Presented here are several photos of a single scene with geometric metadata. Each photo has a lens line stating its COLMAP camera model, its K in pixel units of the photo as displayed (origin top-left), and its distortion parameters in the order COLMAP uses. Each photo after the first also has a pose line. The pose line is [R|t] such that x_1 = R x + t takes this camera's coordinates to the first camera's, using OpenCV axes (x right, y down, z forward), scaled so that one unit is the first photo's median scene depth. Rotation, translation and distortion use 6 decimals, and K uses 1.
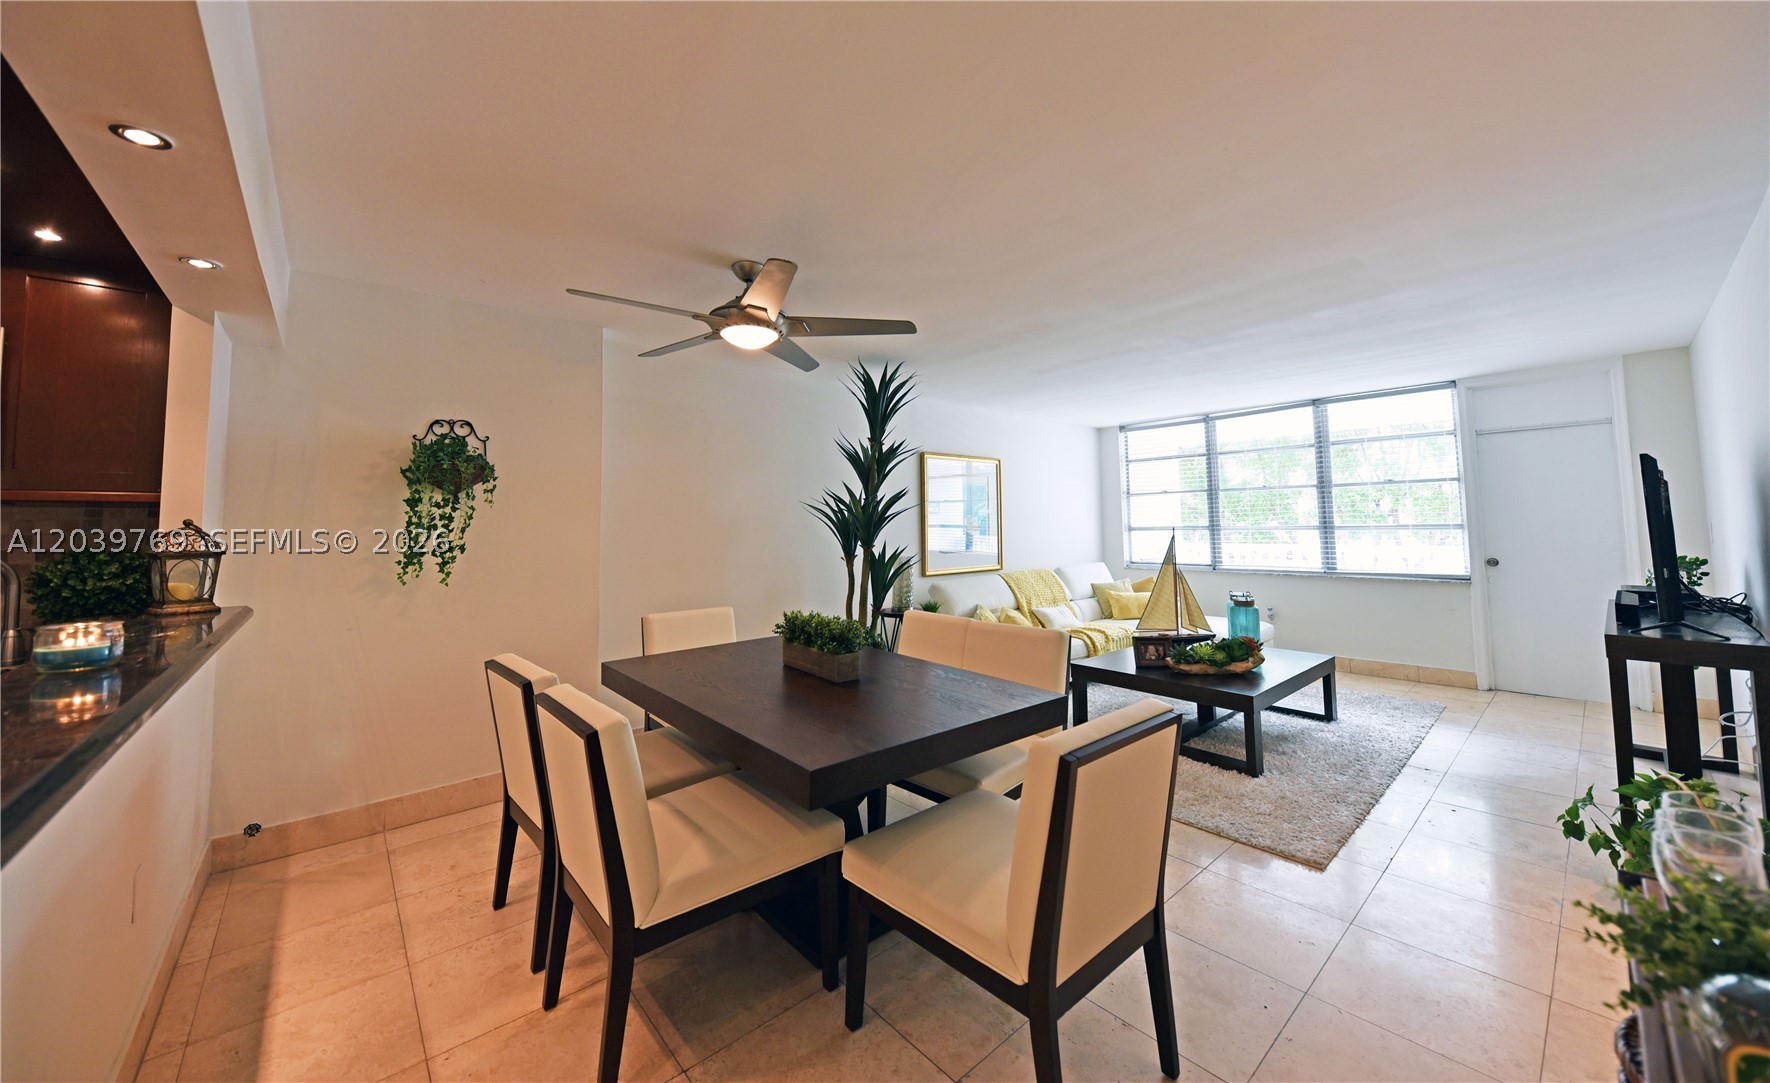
lens RADIAL K [[635.1, 0, 874.6], [0, 635.1, 479.8], [0, 0, 1]] dist [0.006662, -0.004927]
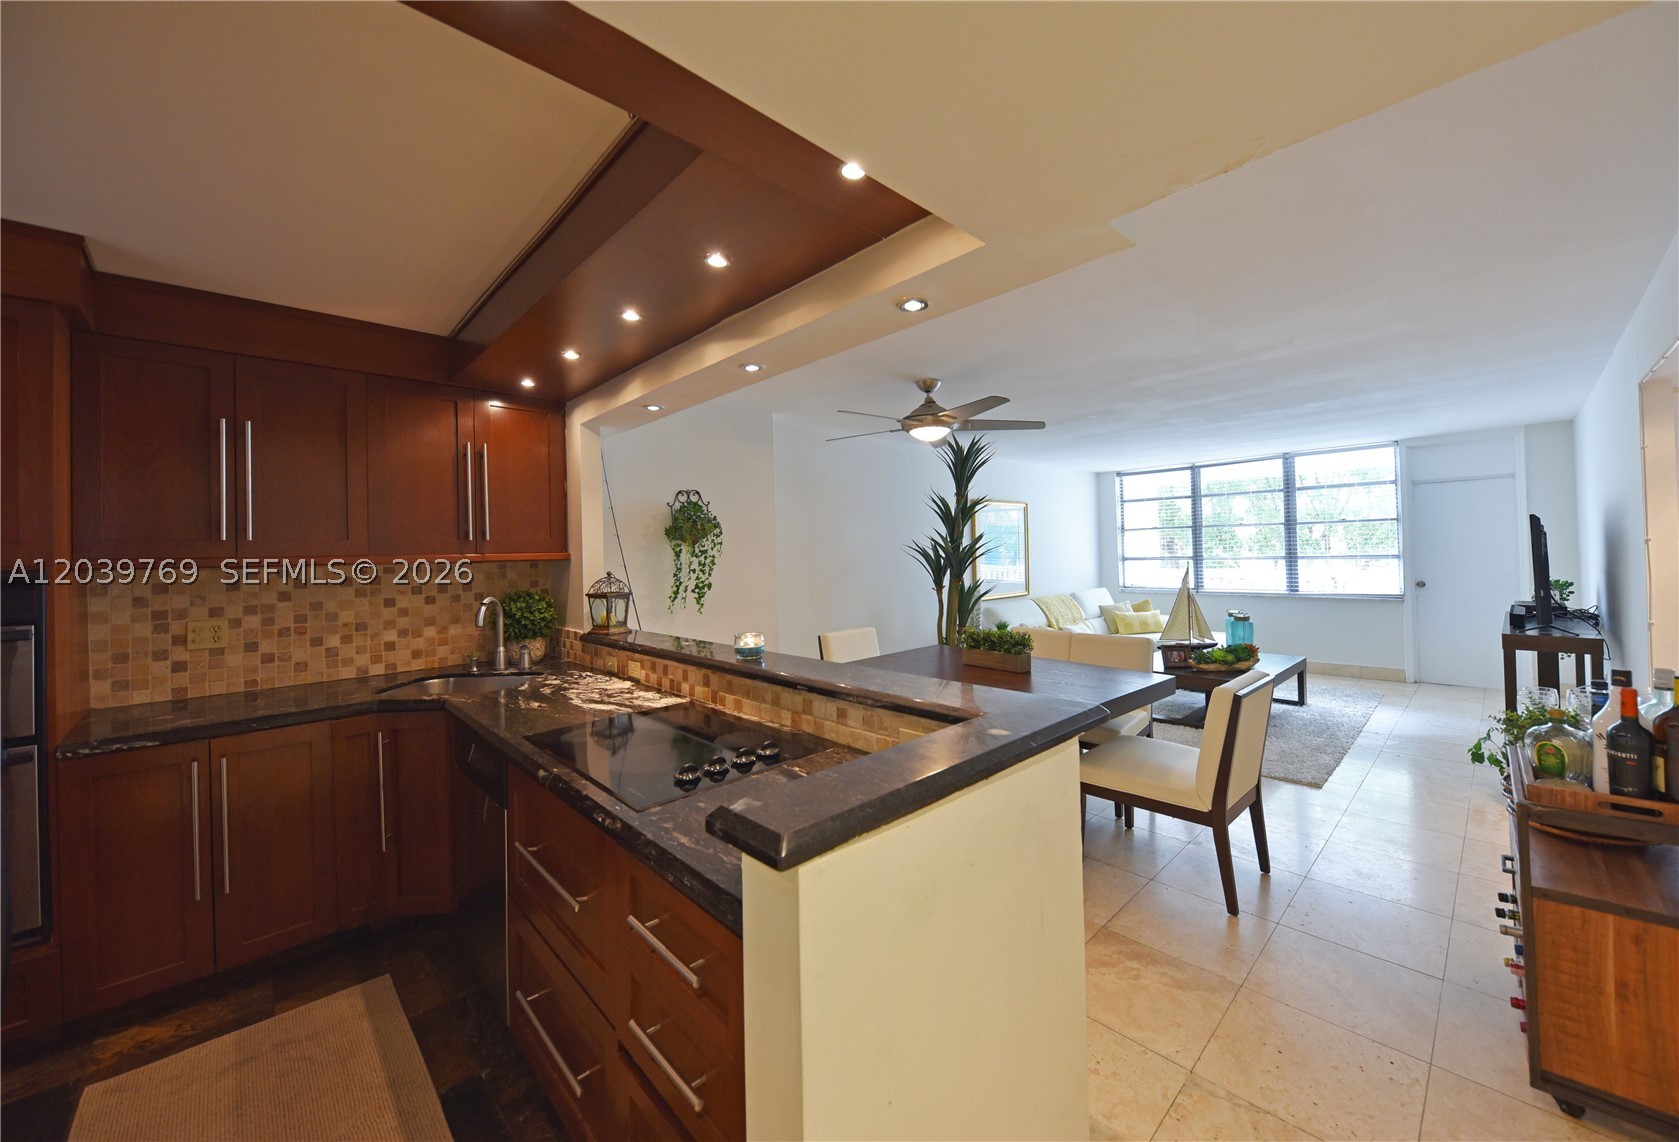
lens RADIAL K [[634.6, 0, 848.8], [0, 634.6, 539.3], [0, 0, 1]] dist [-0.000642, -0.000637]
pose [[0.998692, -0.009435, 0.050257, -0.302995], [0.006764, 0.998569, 0.053050, -0.045490], [-0.050685, -0.052640, 0.997326, -0.263060]]
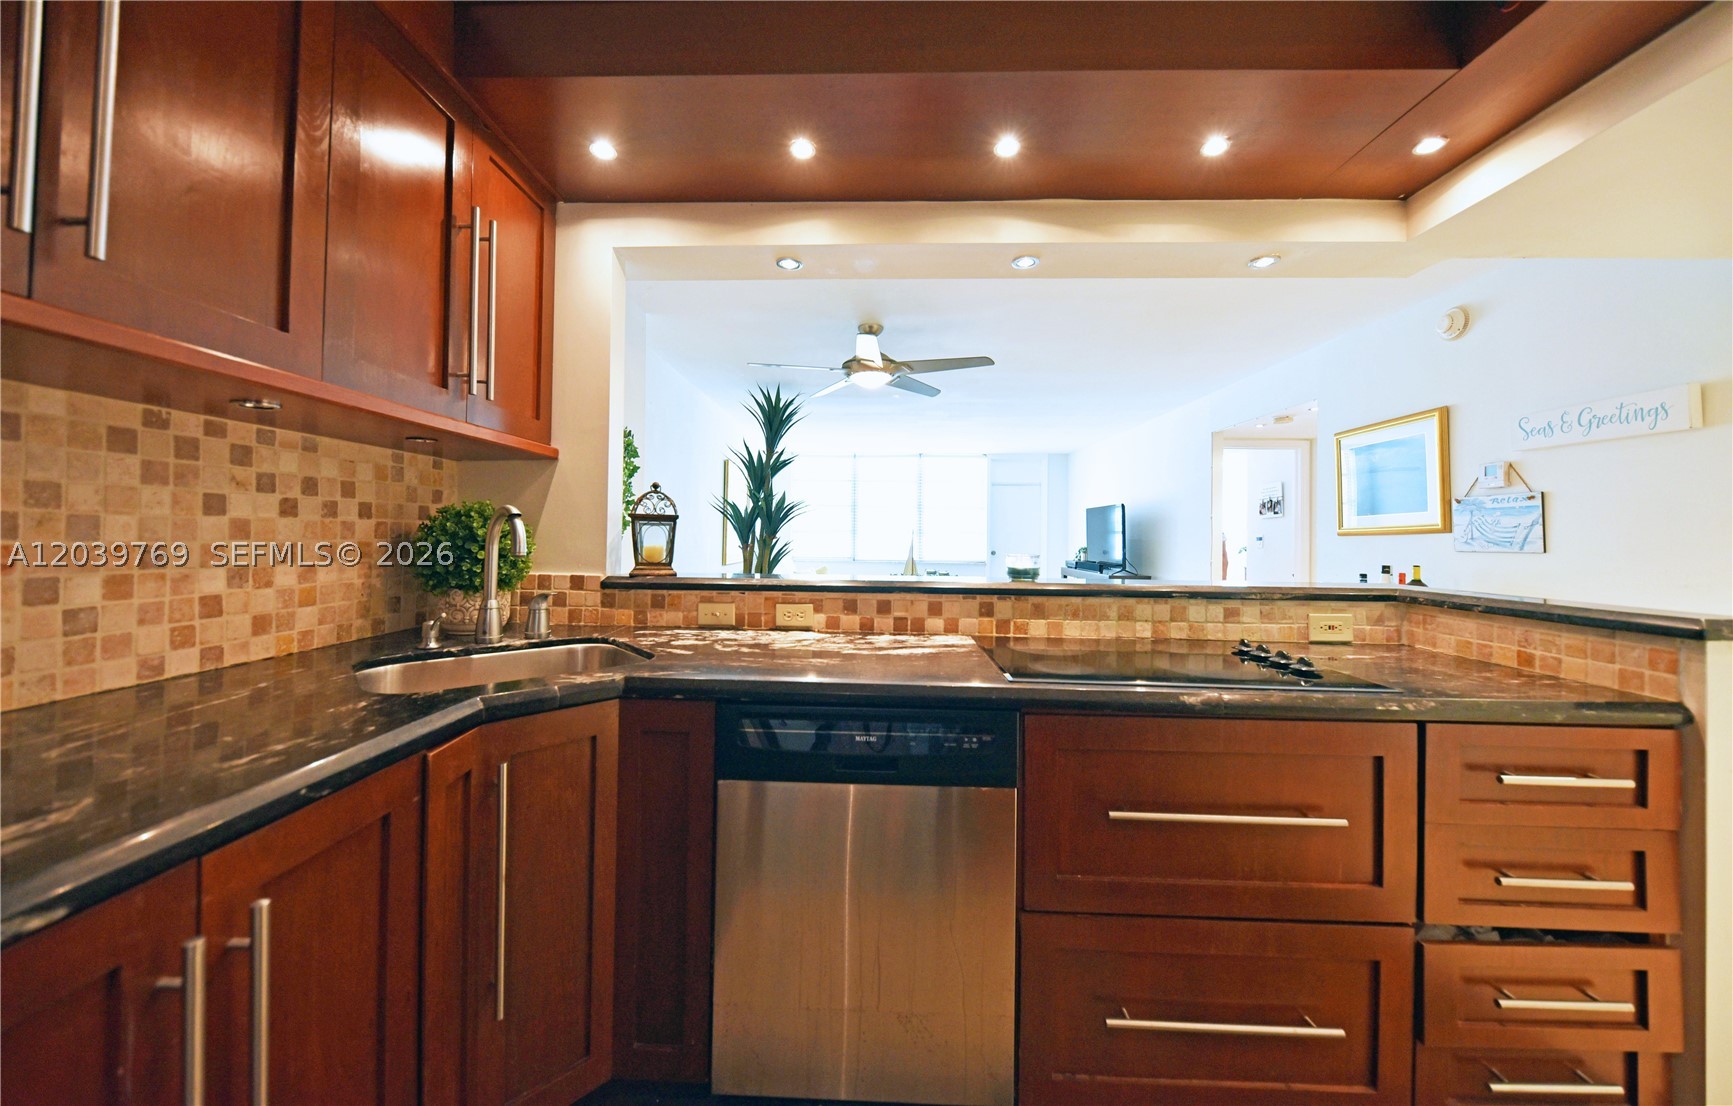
lens RADIAL K [[624.5, 0, 862.2], [0, 624.5, 523.5], [0, 0, 1]] dist [0.000118, -0.005997]
pose [[0.675916, 0.038349, 0.735980, -0.809406], [-0.079407, 0.996621, 0.020996, 0.041242], [-0.732688, -0.072634, 0.676678, 0.051742]]
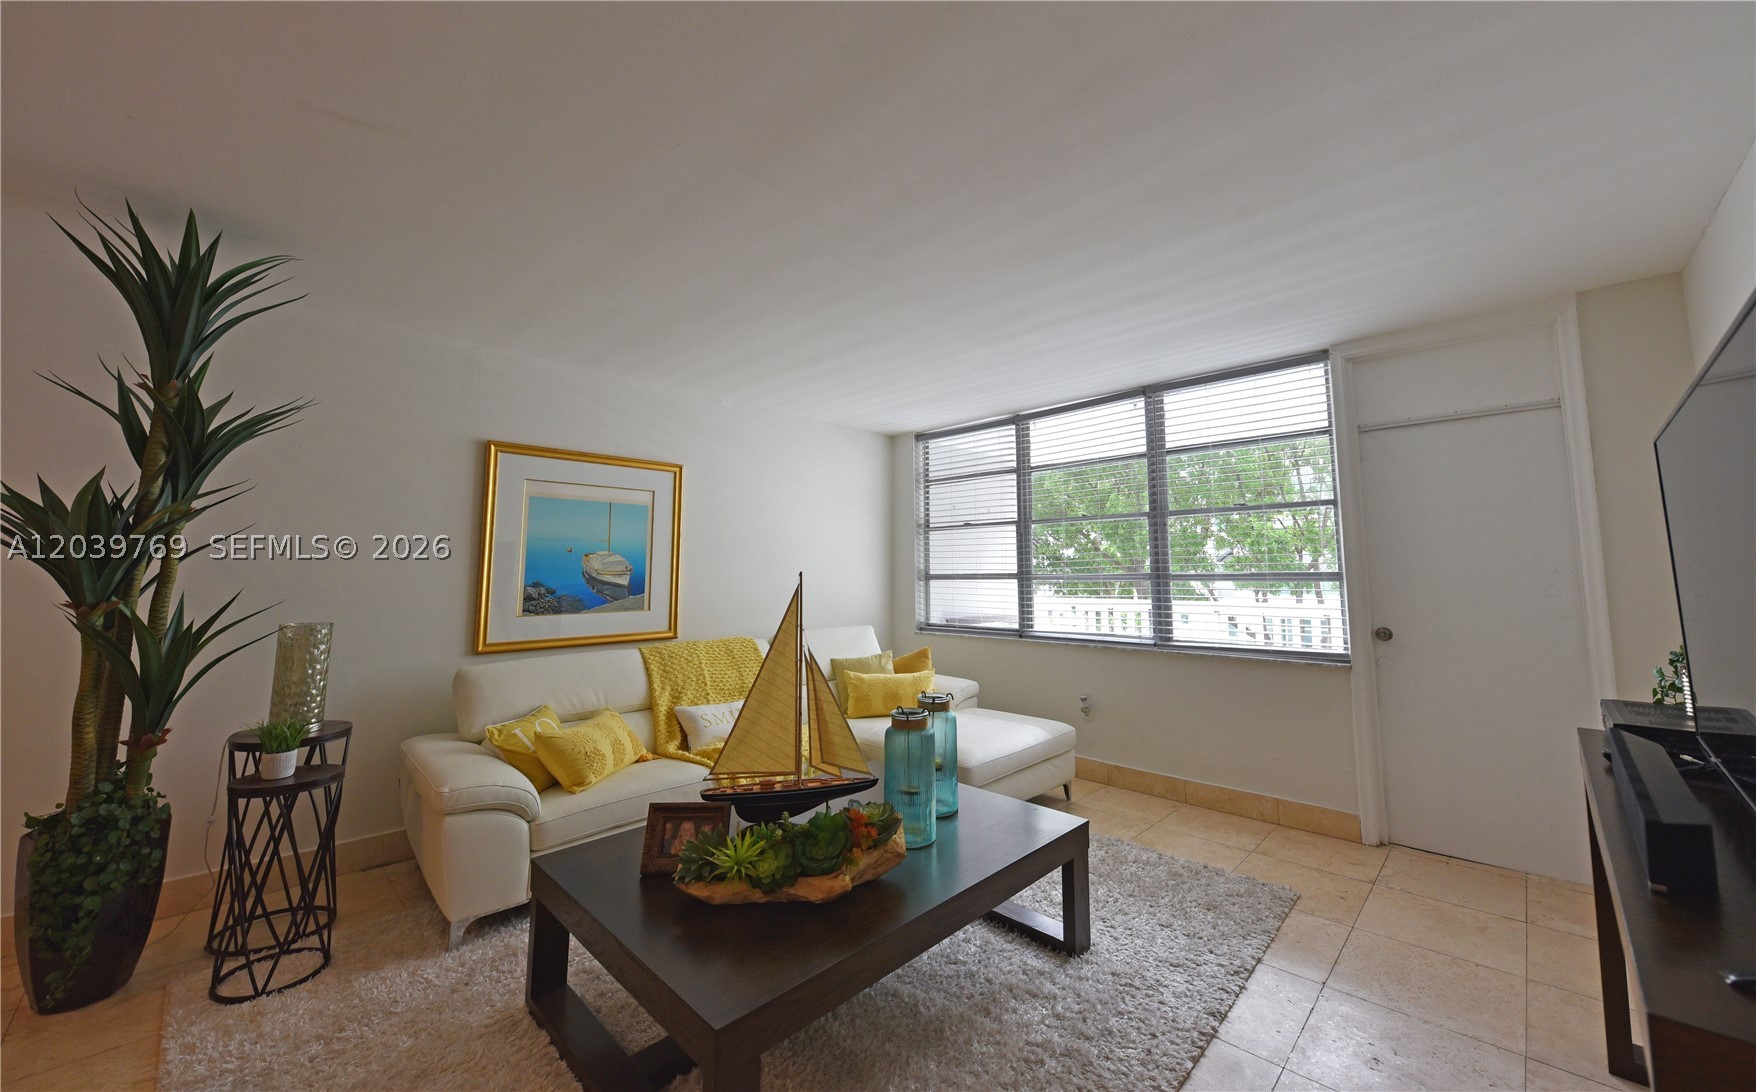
lens RADIAL K [[657.4, 0, 883.0], [0, 657.4, 505.3], [0, 0, 1]] dist [-0.002305, -0.000748]
pose [[0.996383, 0.019148, 0.082788, 0.534537], [-0.016494, 0.999332, -0.032621, 0.040370], [-0.083357, 0.031137, 0.996033, 0.496568]]
